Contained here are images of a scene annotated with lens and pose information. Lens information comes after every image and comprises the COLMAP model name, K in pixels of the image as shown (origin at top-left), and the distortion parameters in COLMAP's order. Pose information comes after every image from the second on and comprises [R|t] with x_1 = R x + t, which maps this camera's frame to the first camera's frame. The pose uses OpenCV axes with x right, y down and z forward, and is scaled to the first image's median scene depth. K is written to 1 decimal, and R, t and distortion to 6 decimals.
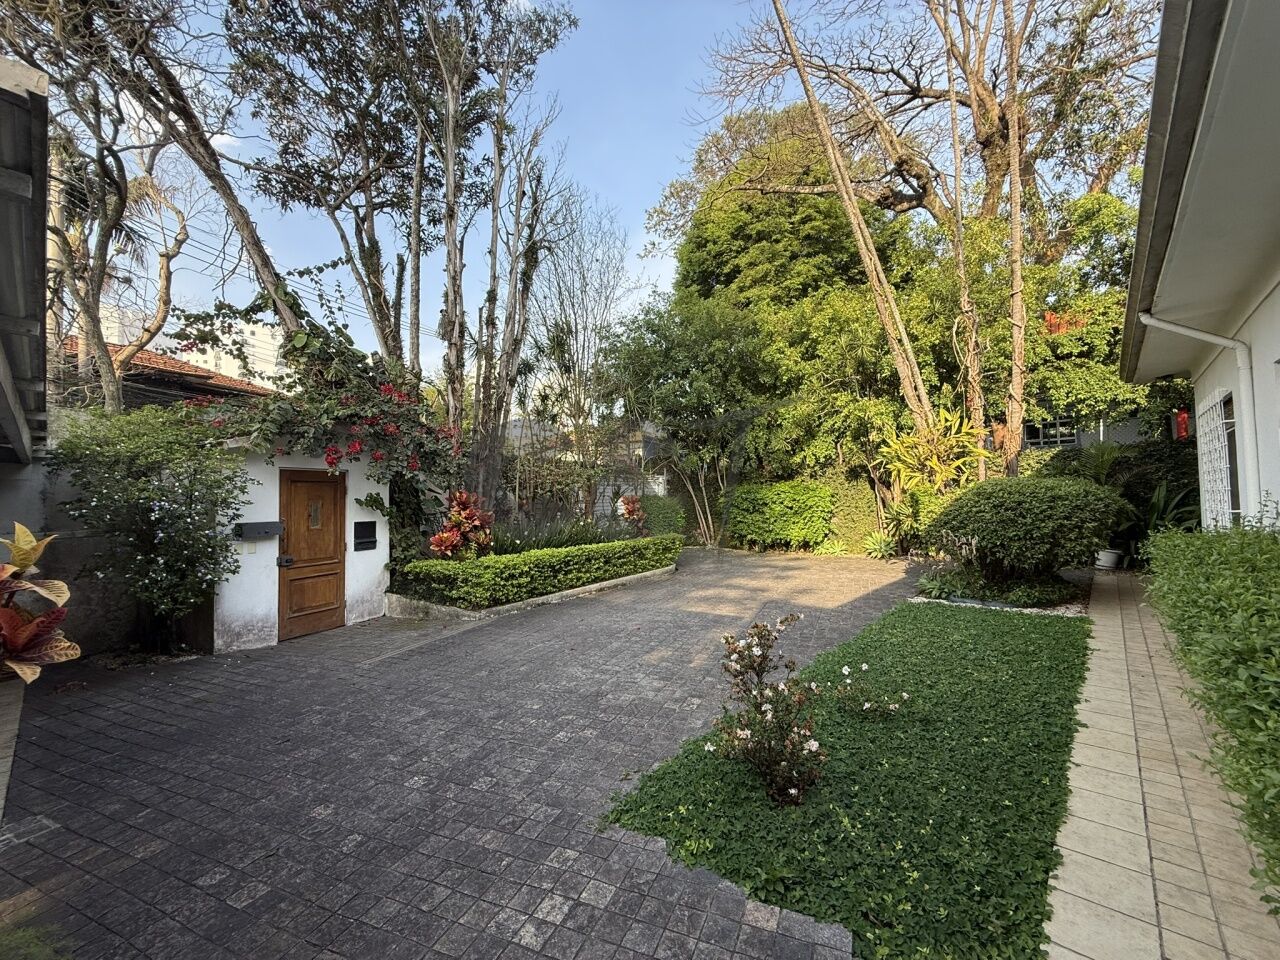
lens RADIAL K [[510.1, 0, 637.6], [0, 510.1, 481.8], [0, 0, 1]] dist [0.000859, -0.000087]
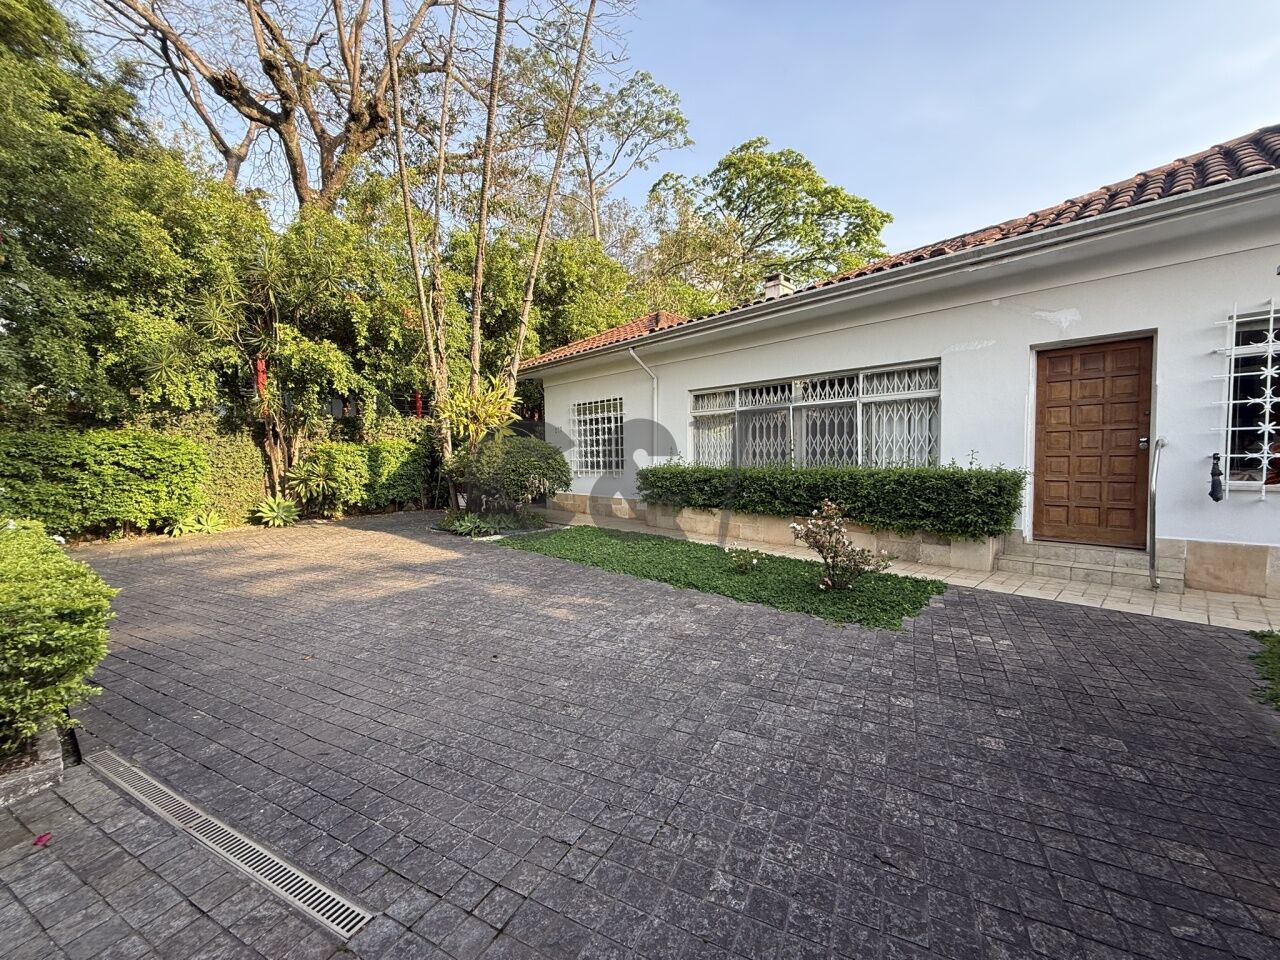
lens RADIAL K [[510.1, 0, 636.1], [0, 510.1, 480.1], [0, 0, 1]] dist [0.000859, -0.000087]
pose [[0.075595, -0.029689, 0.996697, -0.433091], [-0.019343, 0.999325, 0.031235, 0.042727], [-0.996951, -0.021640, 0.074969, 0.436259]]
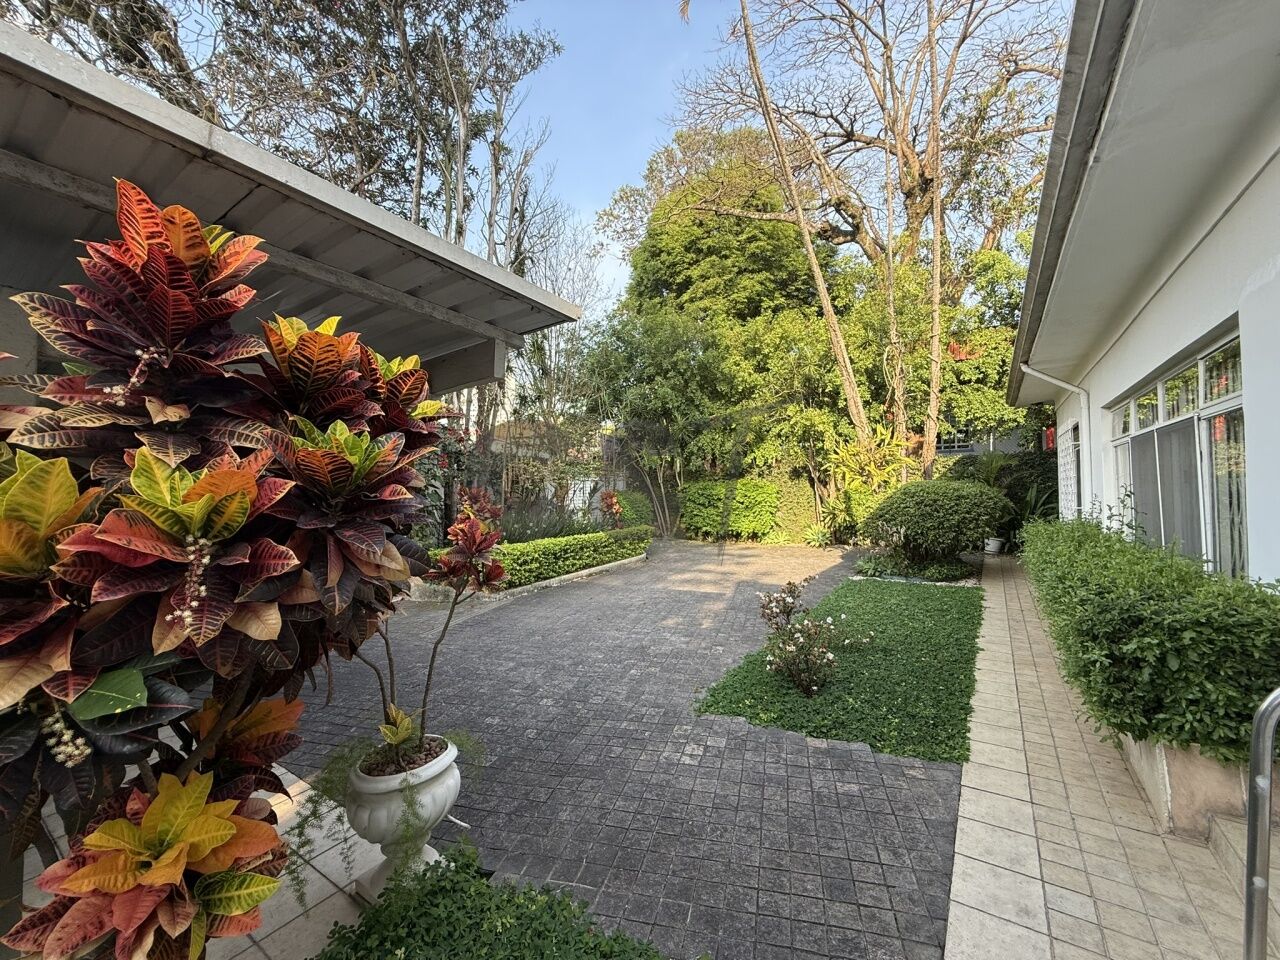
lens RADIAL K [[510.1, 0, 637.9], [0, 510.1, 482.9], [0, 0, 1]] dist [0.000859, -0.000087]
pose [[0.990505, 0.011006, 0.137036, -0.116461], [-0.012939, 0.999829, 0.013227, -0.007377], [-0.136867, -0.014874, 0.990478, -0.117333]]
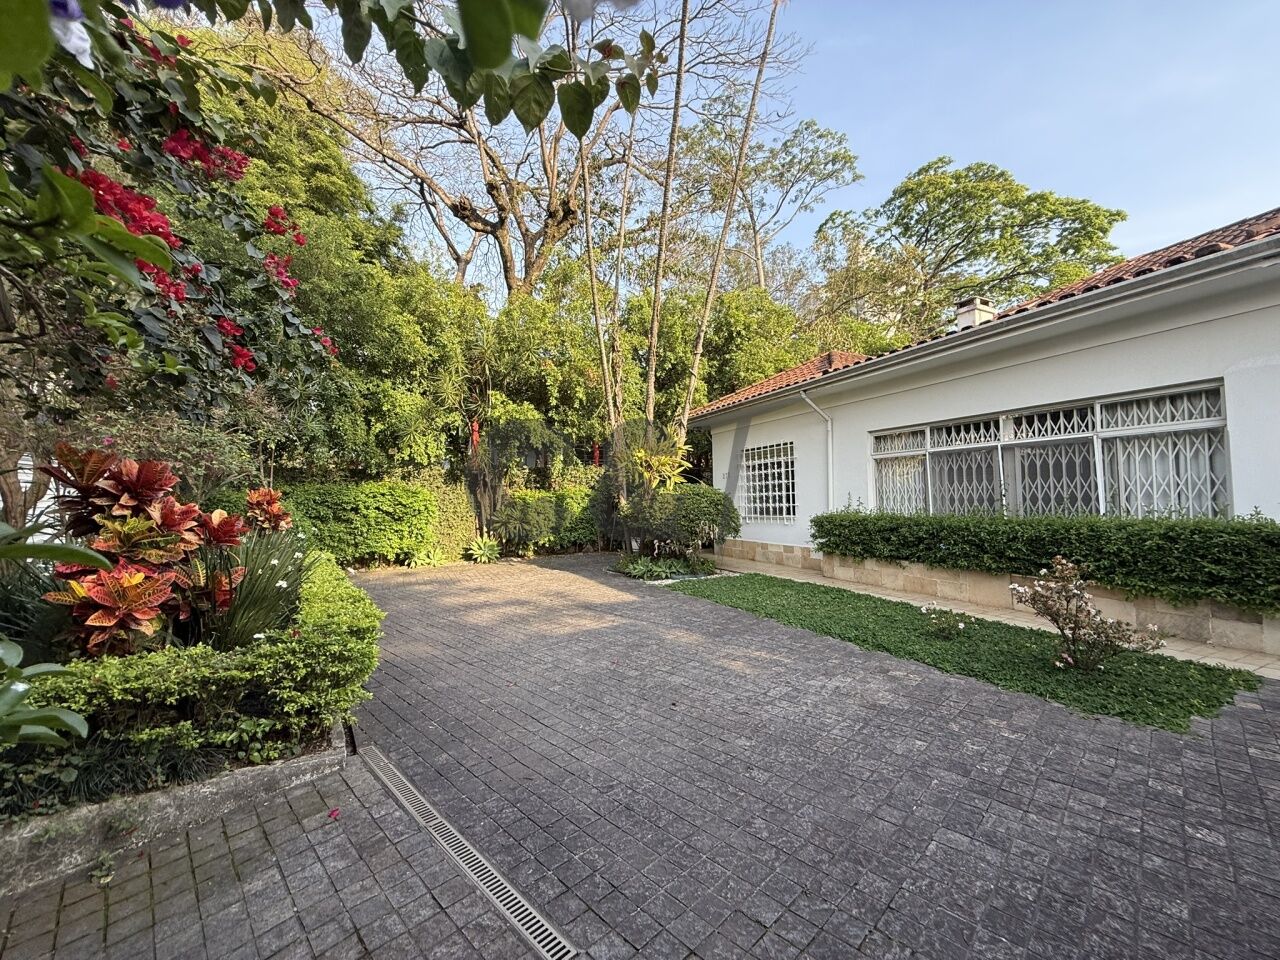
lens RADIAL K [[510.1, 0, 635.8], [0, 510.1, 479.5], [0, 0, 1]] dist [0.000859, -0.000087]
pose [[0.383407, 0.053878, 0.922007, -0.439291], [-0.021568, 0.998547, -0.049382, 0.038947], [-0.923328, -0.000952, 0.384012, 0.445853]]
